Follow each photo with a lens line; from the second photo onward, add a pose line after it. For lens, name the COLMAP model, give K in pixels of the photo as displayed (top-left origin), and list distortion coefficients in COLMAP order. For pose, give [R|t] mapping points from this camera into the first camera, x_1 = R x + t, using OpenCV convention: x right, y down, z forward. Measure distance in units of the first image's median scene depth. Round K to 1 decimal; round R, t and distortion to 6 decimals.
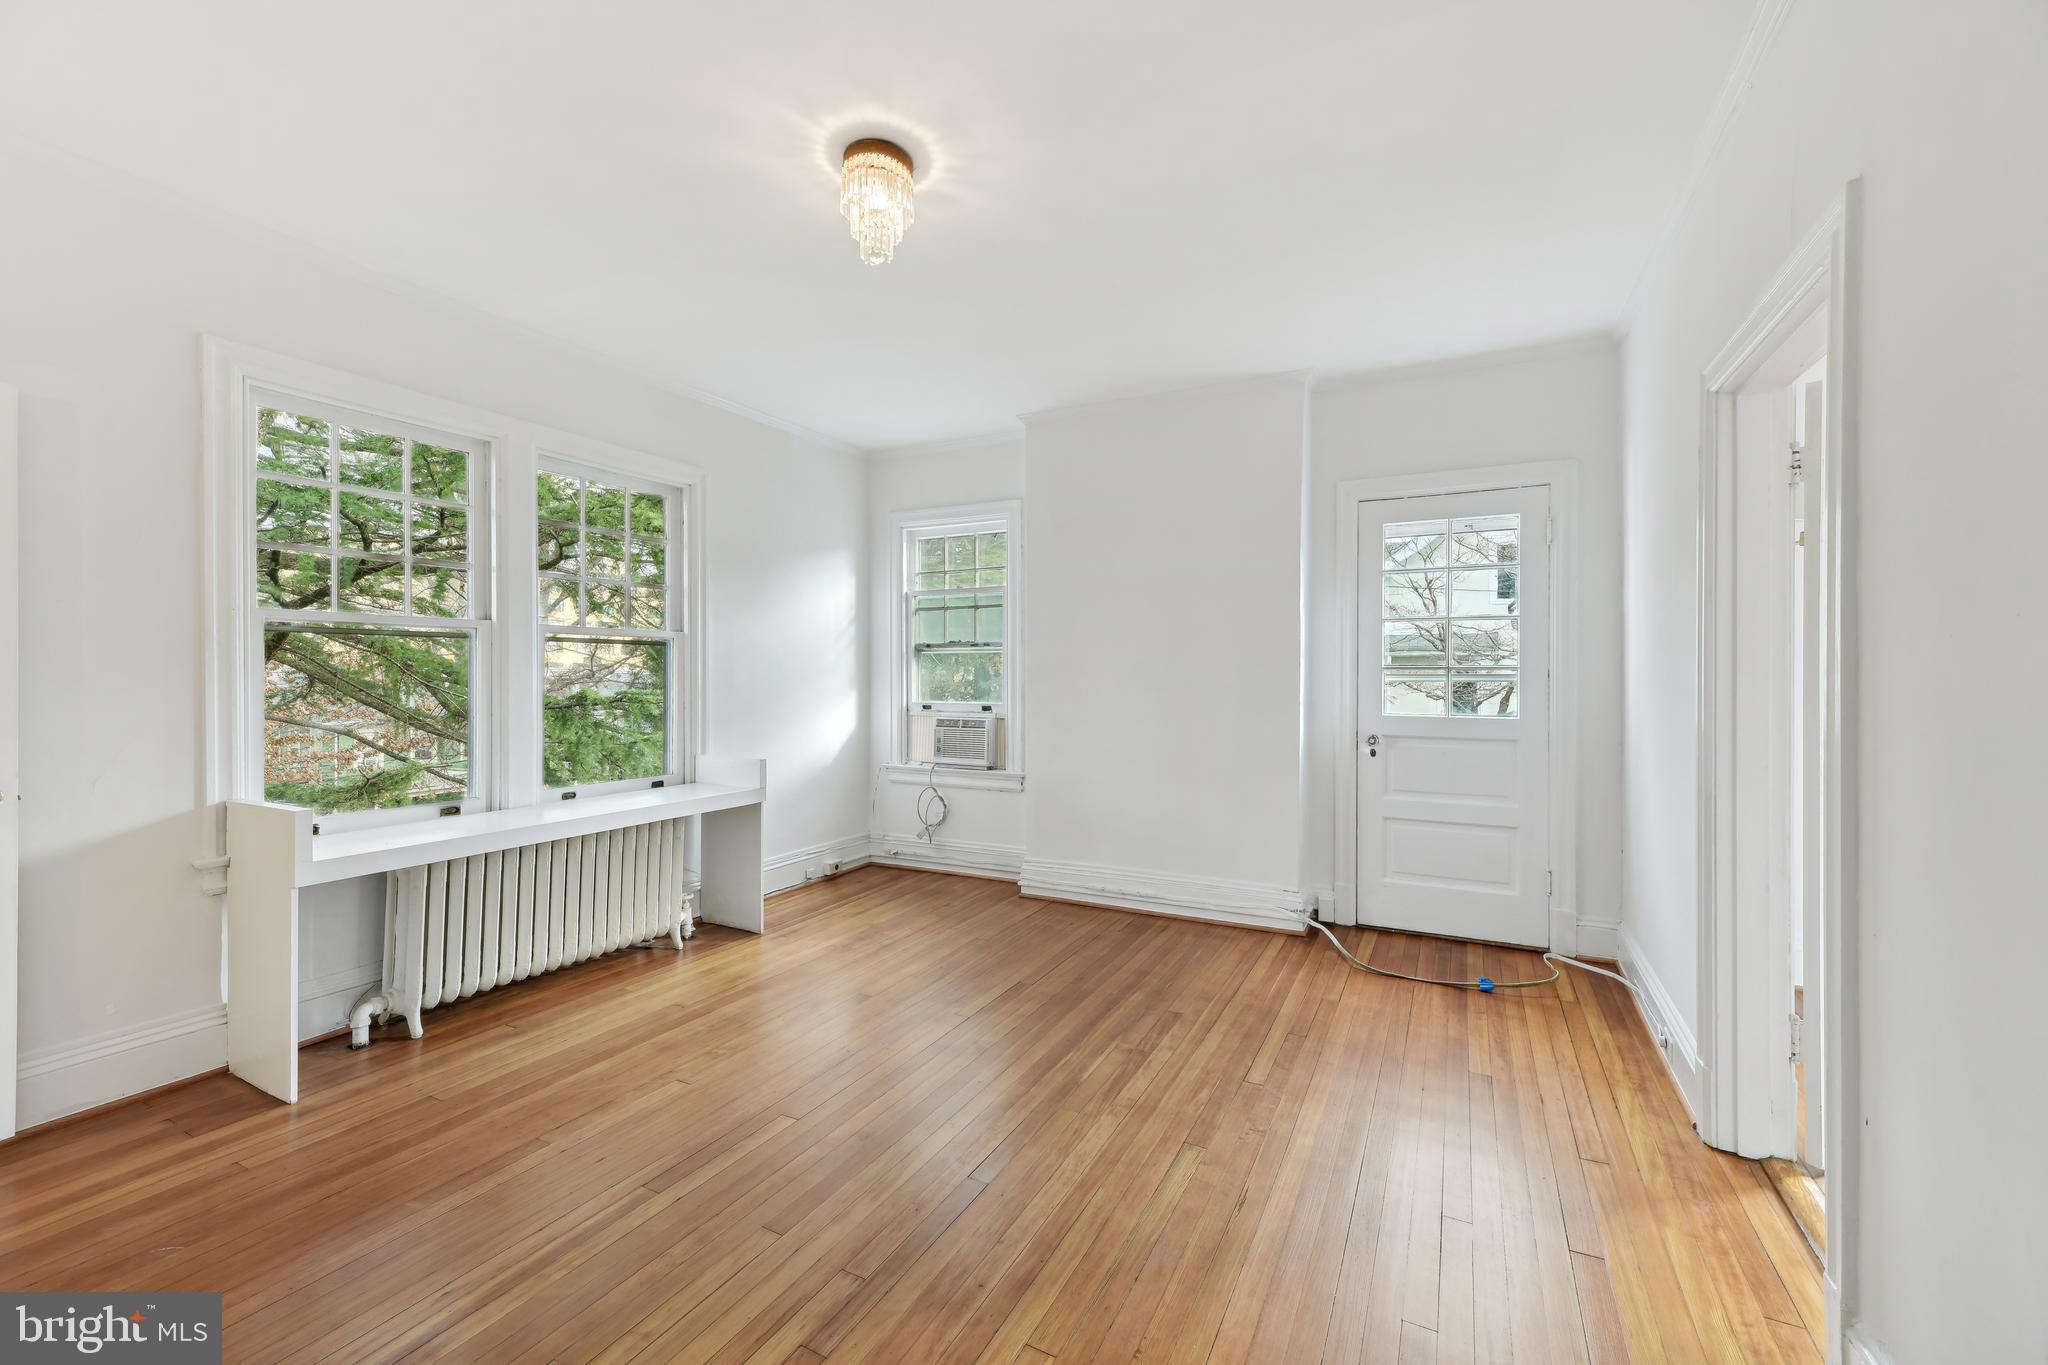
lens RADIAL K [[827.8, 0, 1025.2], [0, 827.8, 669.6], [0, 0, 1]] dist [0.012854, -0.003500]
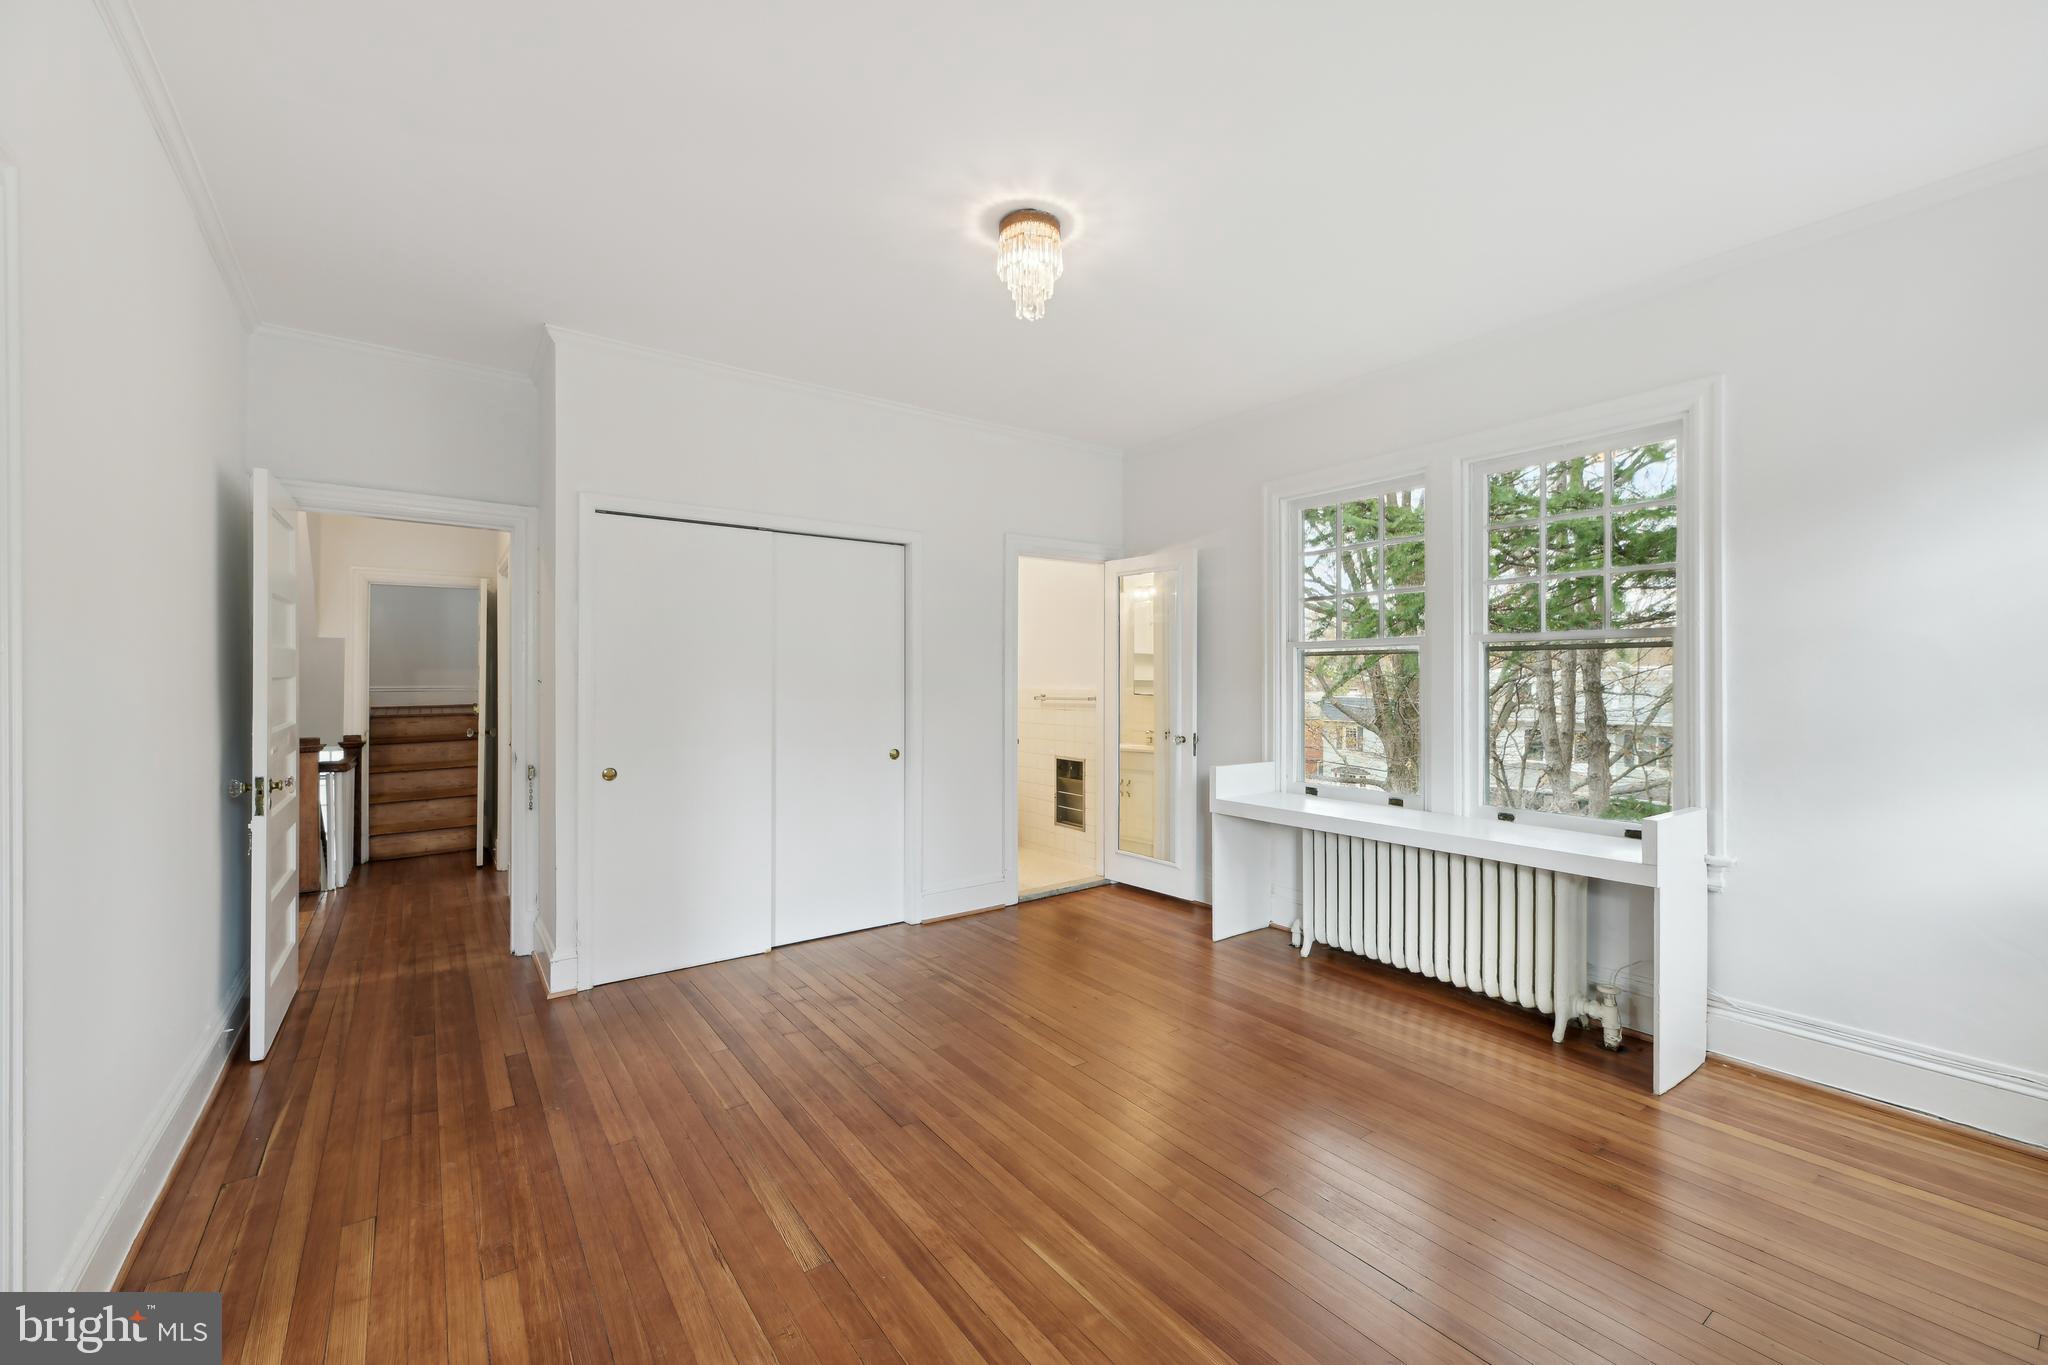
lens RADIAL K [[827.8, 0, 1026.2], [0, 827.8, 683.6], [0, 0, 1]] dist [0.012854, -0.003500]
pose [[-0.439652, 0.001331, -0.898167, 0.683596], [0.001926, 0.999998, 0.000539, 0.006067], [0.898166, -0.001493, -0.439653, 1.249369]]
